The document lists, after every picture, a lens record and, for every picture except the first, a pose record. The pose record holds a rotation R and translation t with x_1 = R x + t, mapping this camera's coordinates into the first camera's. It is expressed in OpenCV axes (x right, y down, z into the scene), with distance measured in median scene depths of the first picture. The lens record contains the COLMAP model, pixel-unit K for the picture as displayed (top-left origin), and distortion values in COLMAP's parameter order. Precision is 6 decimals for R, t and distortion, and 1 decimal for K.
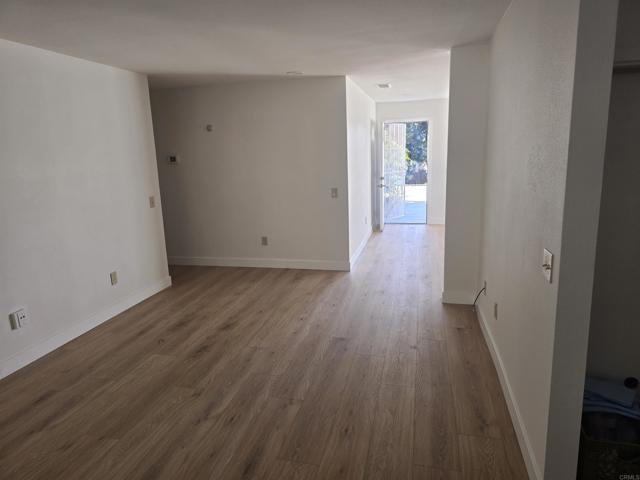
lens RADIAL K [[429.6, 0, 320.0], [0, 429.6, 240.0], [0, 0, 1]] dist [0.003820, -0.001643]
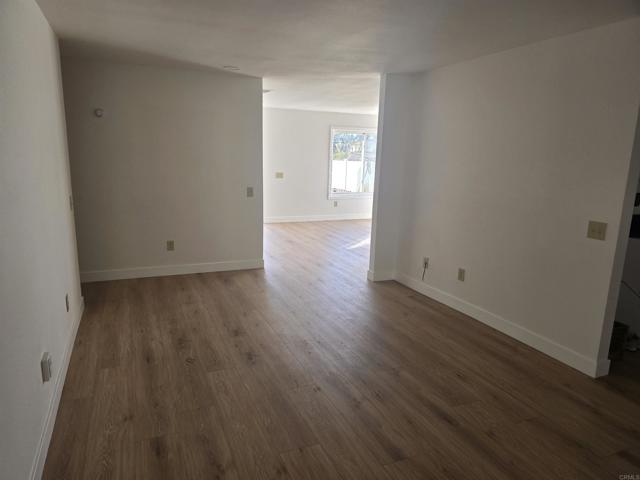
lens RADIAL K [[428.2, 0, 320.0], [0, 428.2, 240.0], [0, 0, 1]] dist [0.029363, 0.000216]
pose [[0.801264, -0.064427, 0.594833, -0.549301], [0.068921, 0.997506, 0.015202, -0.001809], [-0.594329, 0.028816, 0.803706, 0.115357]]
